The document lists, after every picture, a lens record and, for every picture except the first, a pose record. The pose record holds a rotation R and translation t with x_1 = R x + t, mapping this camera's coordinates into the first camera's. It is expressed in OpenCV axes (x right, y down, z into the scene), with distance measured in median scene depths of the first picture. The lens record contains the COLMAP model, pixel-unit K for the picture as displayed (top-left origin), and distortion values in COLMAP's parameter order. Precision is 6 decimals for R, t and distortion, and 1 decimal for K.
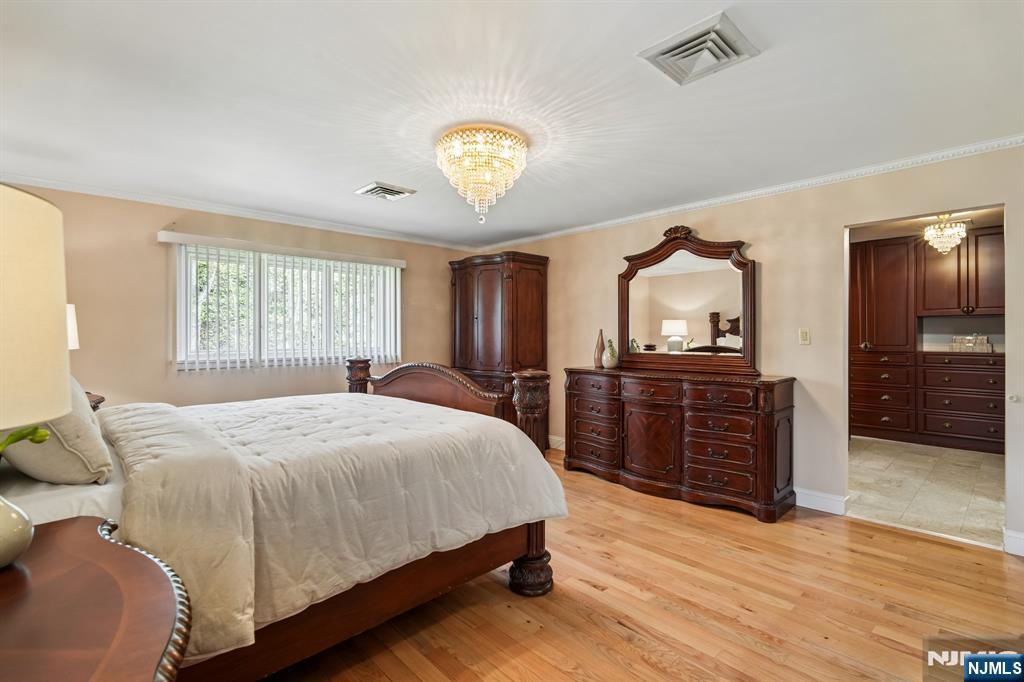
lens RADIAL K [[477.5, 0, 514.3], [0, 477.5, 336.9], [0, 0, 1]] dist [-0.001310, -0.000230]
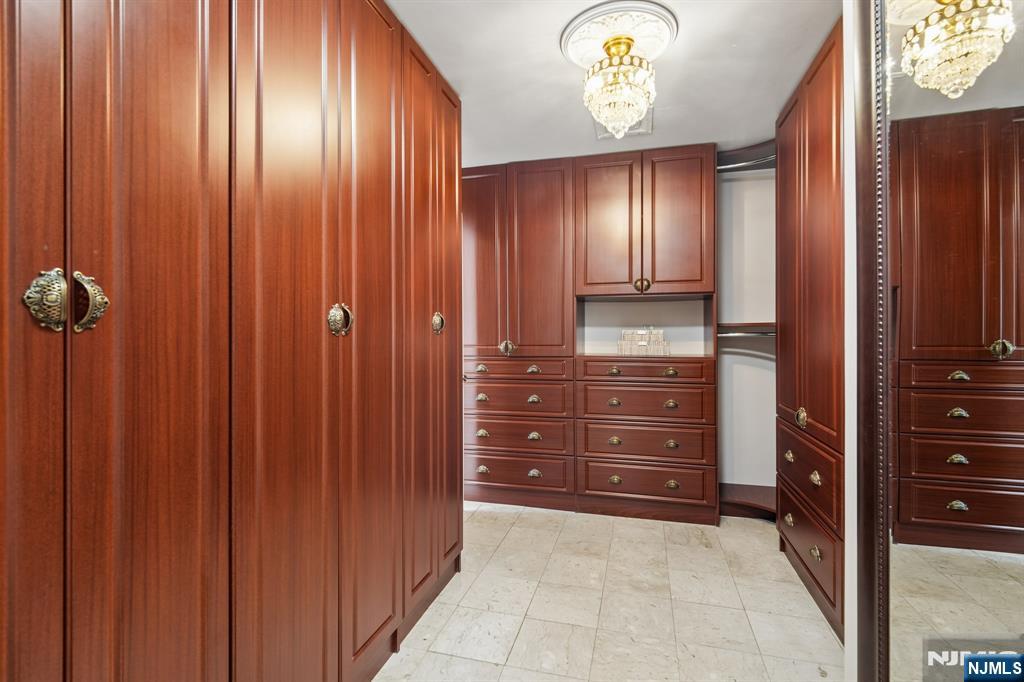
lens RADIAL K [[477.5, 0, 509.4], [0, 477.5, 339.4], [0, 0, 1]] dist [-0.001310, -0.000230]
pose [[0.851698, 0.000490, 0.524033, 0.499048], [-0.000900, 0.999999, 0.000527, 0.011422], [-0.524033, -0.000921, 0.851698, 0.580611]]
